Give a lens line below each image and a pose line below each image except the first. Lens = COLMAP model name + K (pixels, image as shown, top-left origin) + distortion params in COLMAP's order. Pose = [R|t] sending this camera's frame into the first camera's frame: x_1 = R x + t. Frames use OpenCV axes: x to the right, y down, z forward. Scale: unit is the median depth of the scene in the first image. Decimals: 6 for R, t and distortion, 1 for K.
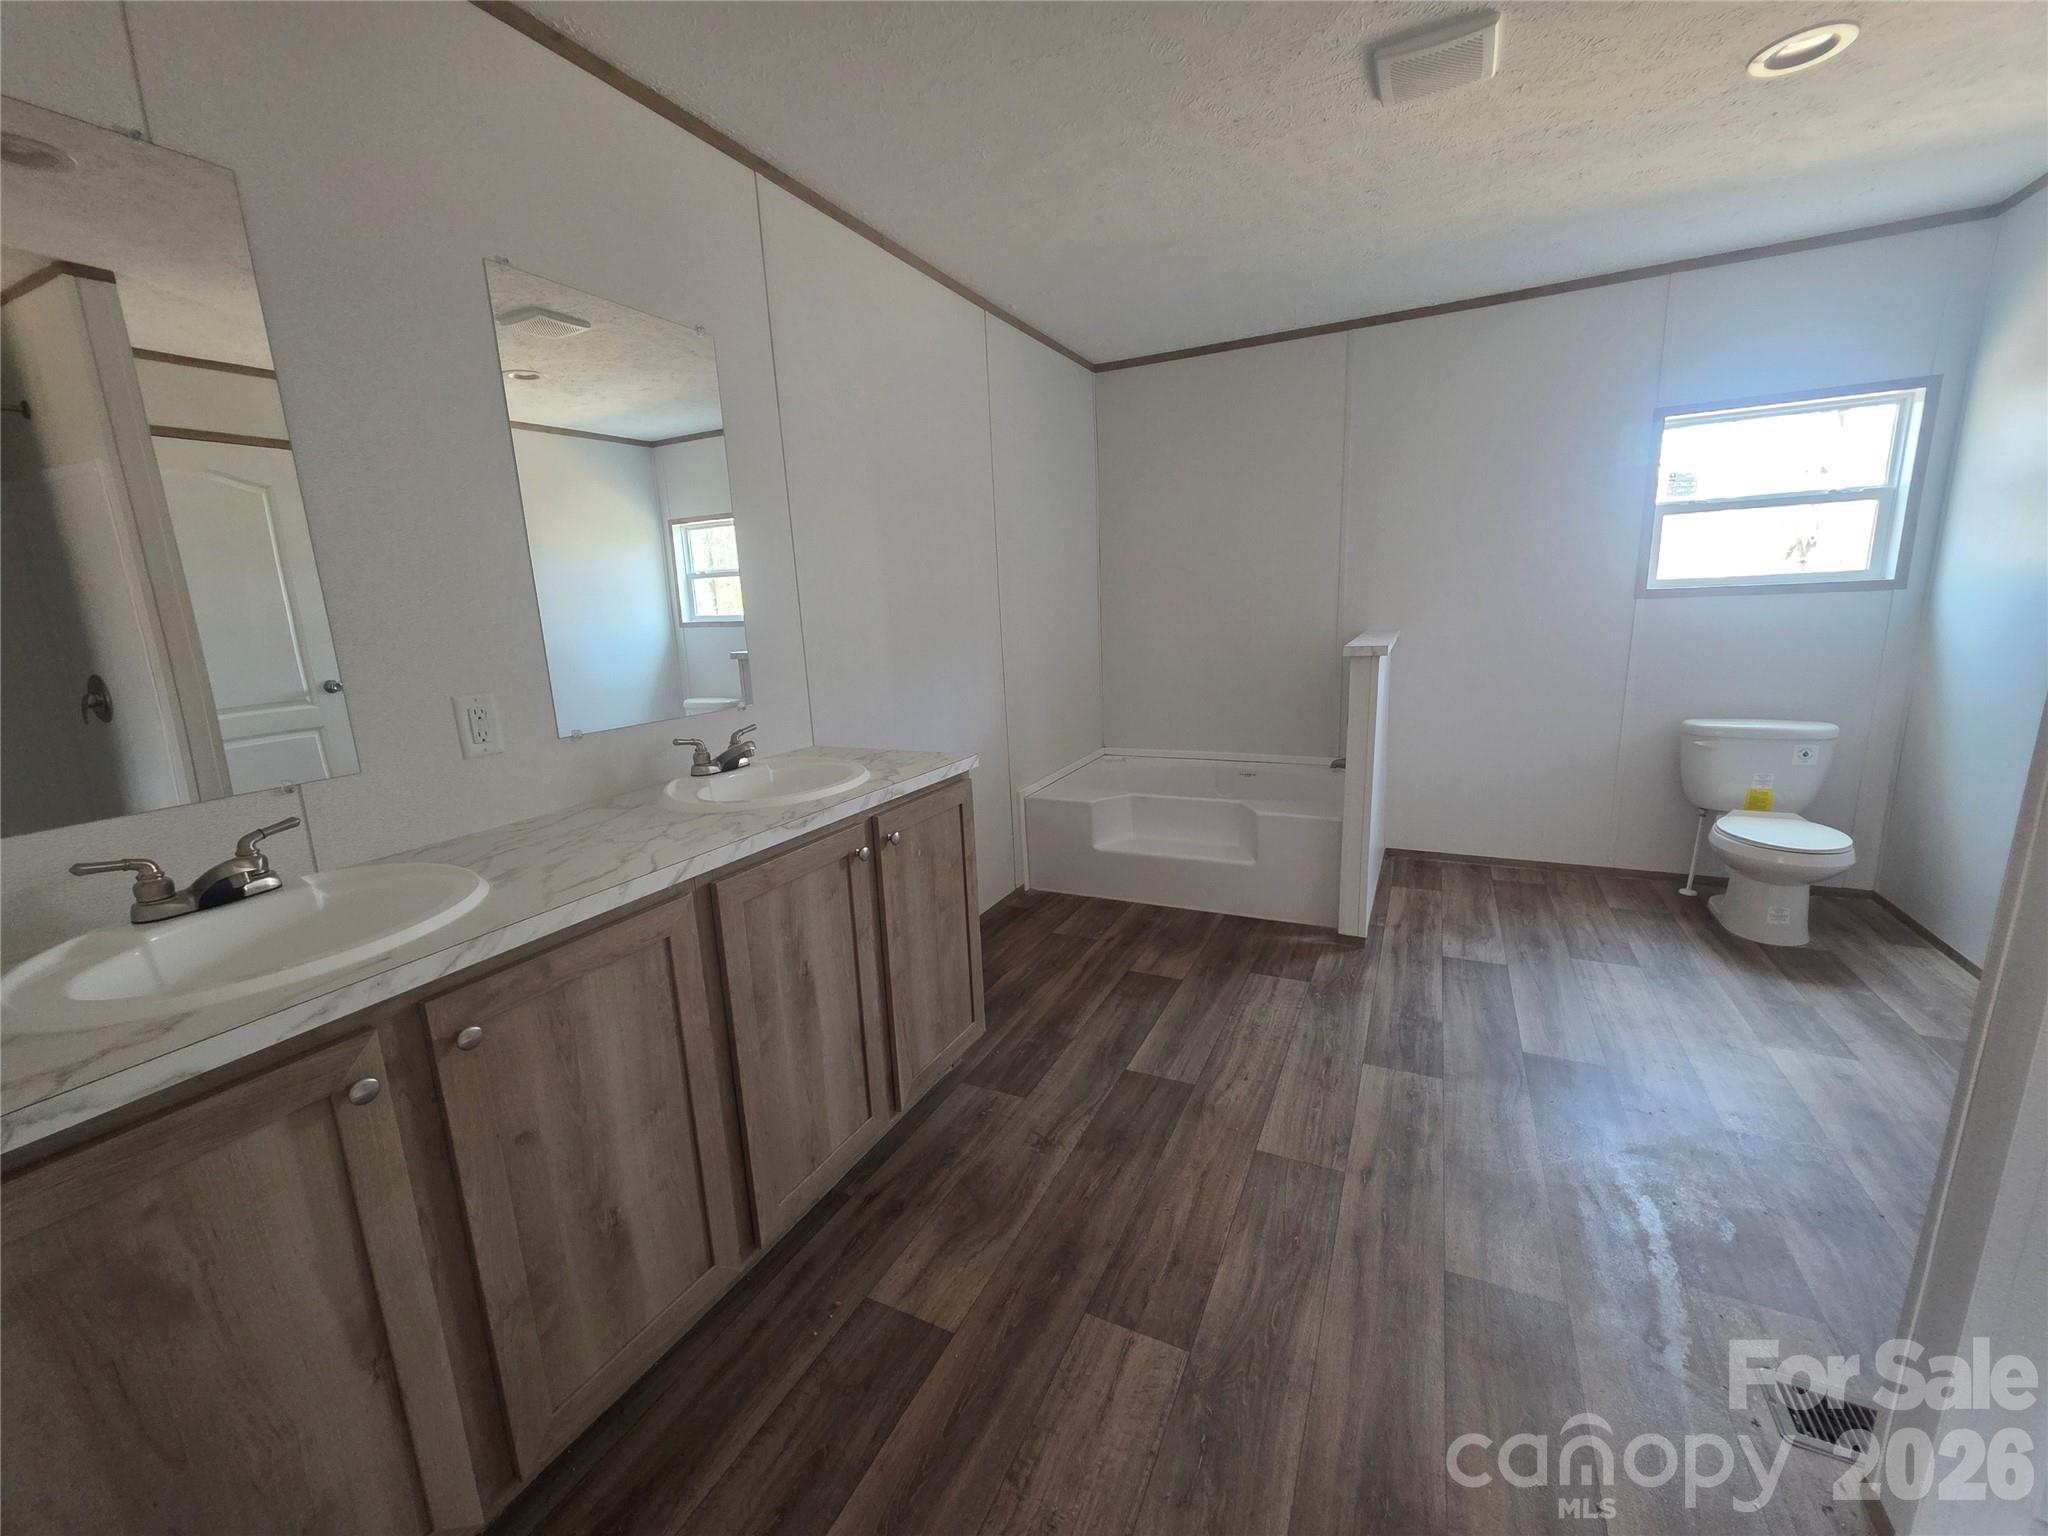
lens RADIAL K [[824.0, 0, 999.7], [0, 824.0, 767.7], [0, 0, 1]] dist [-0.000554, 0.002235]
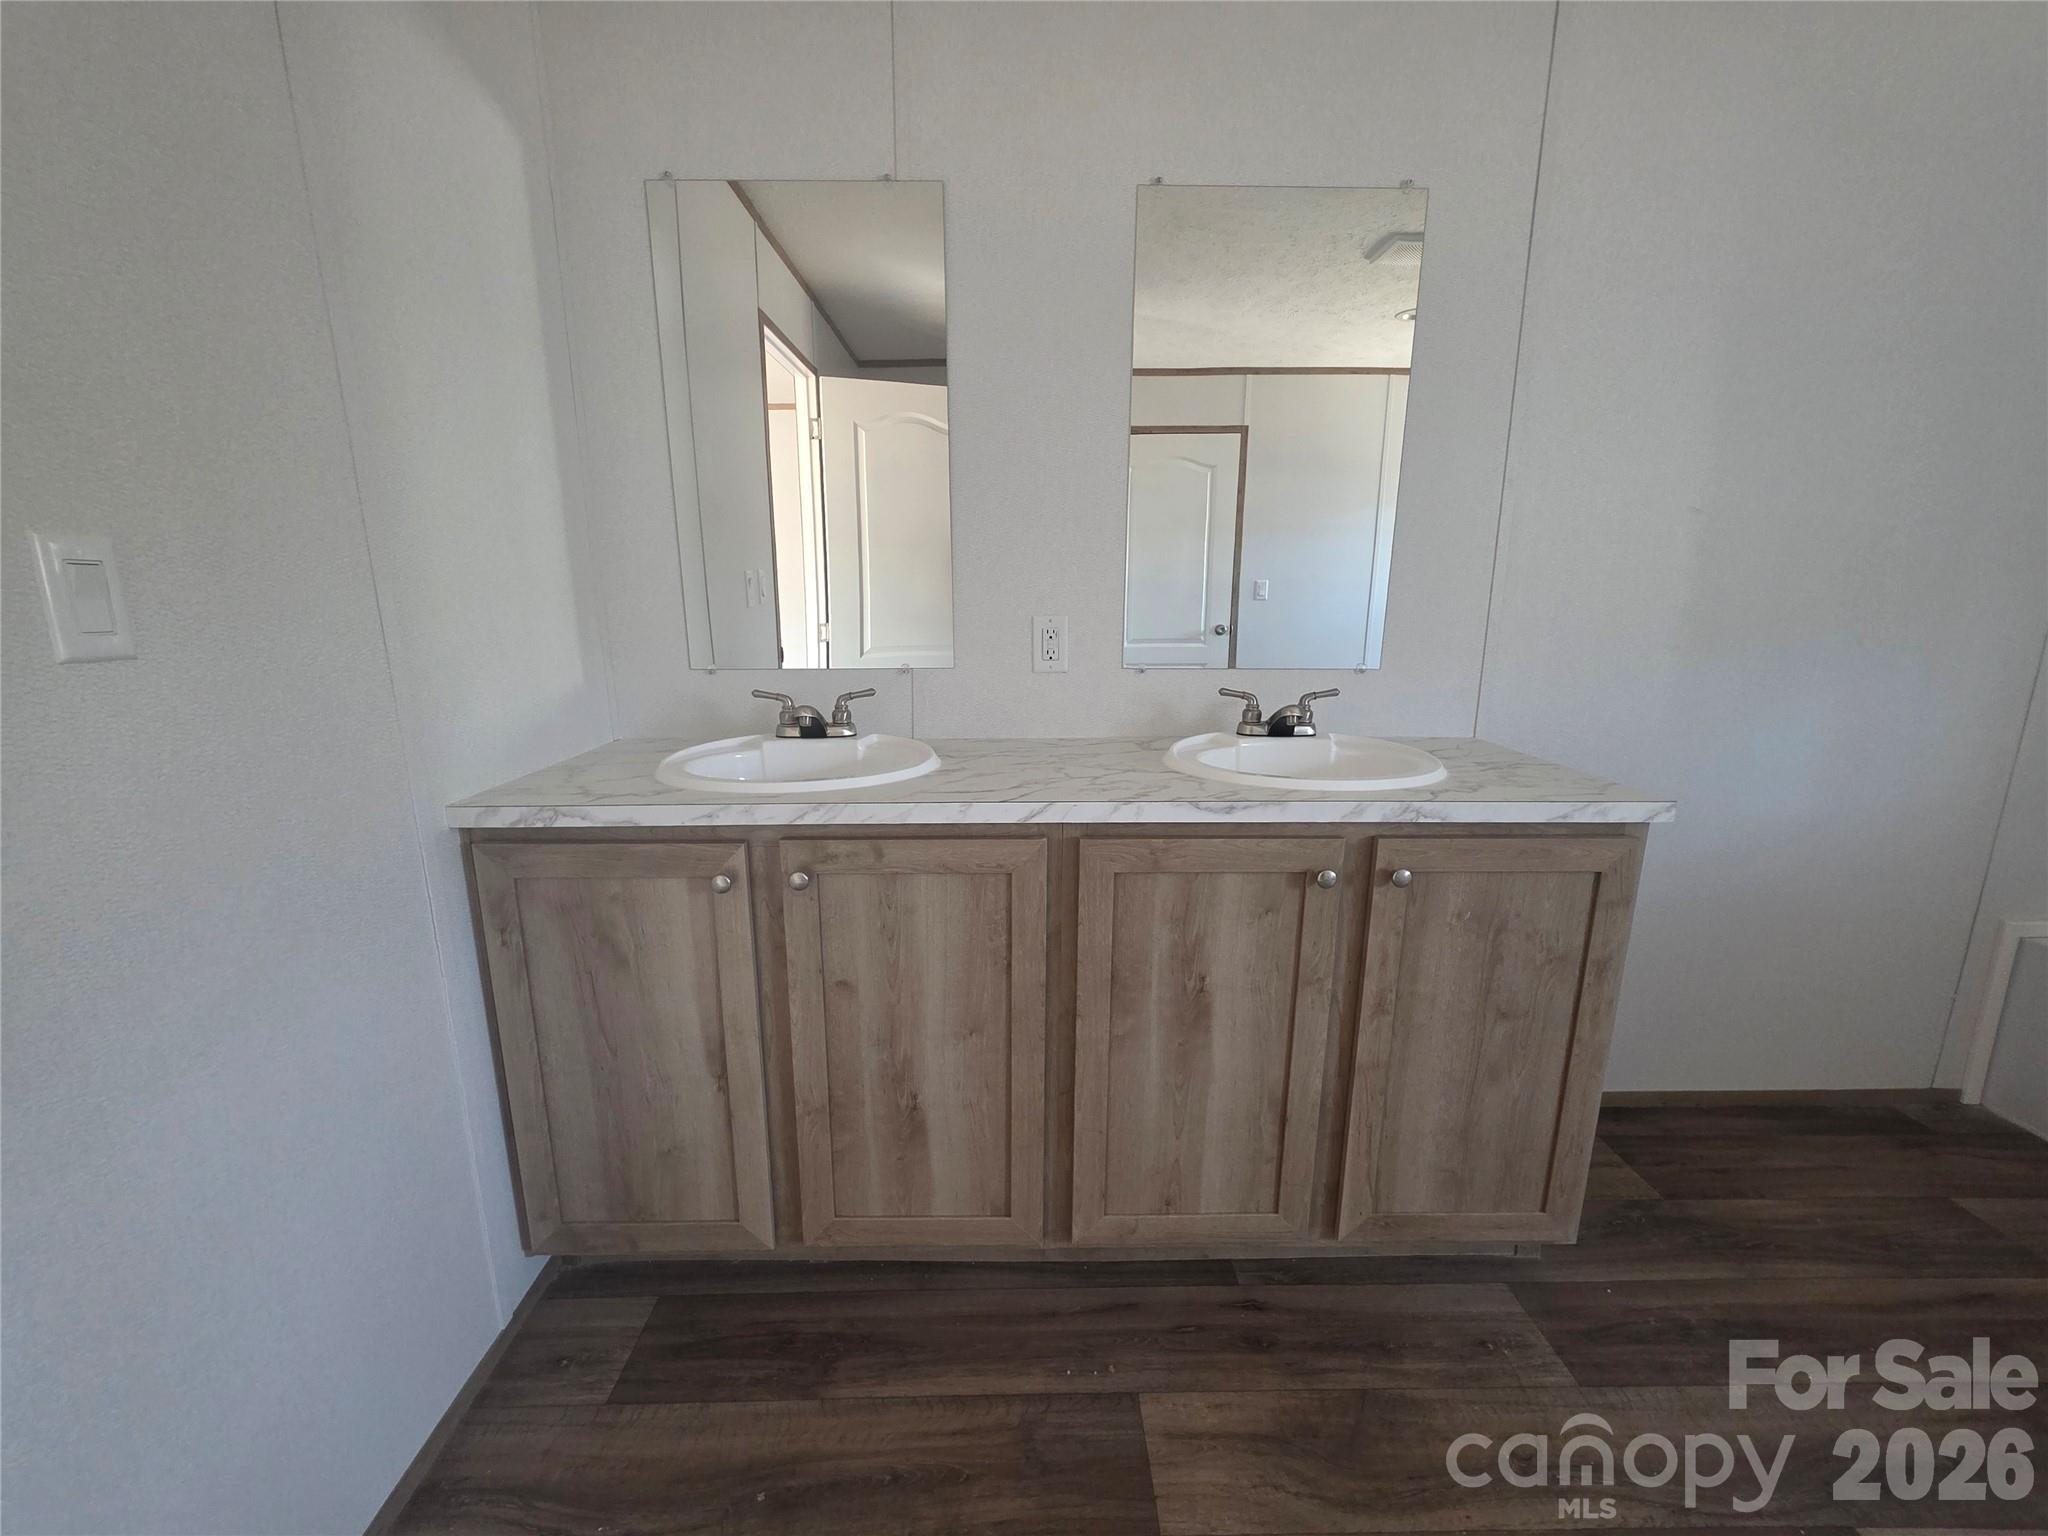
lens RADIAL K [[809.7, 0, 1024.0], [0, 809.7, 768.0], [0, 0, 1]] dist [0.004850, 0.000295]
pose [[0.476925, 0.231255, -0.847976, 0.308287], [-0.195478, 0.968512, 0.154184, -0.050492], [0.856931, 0.092226, 0.507113, 0.430302]]
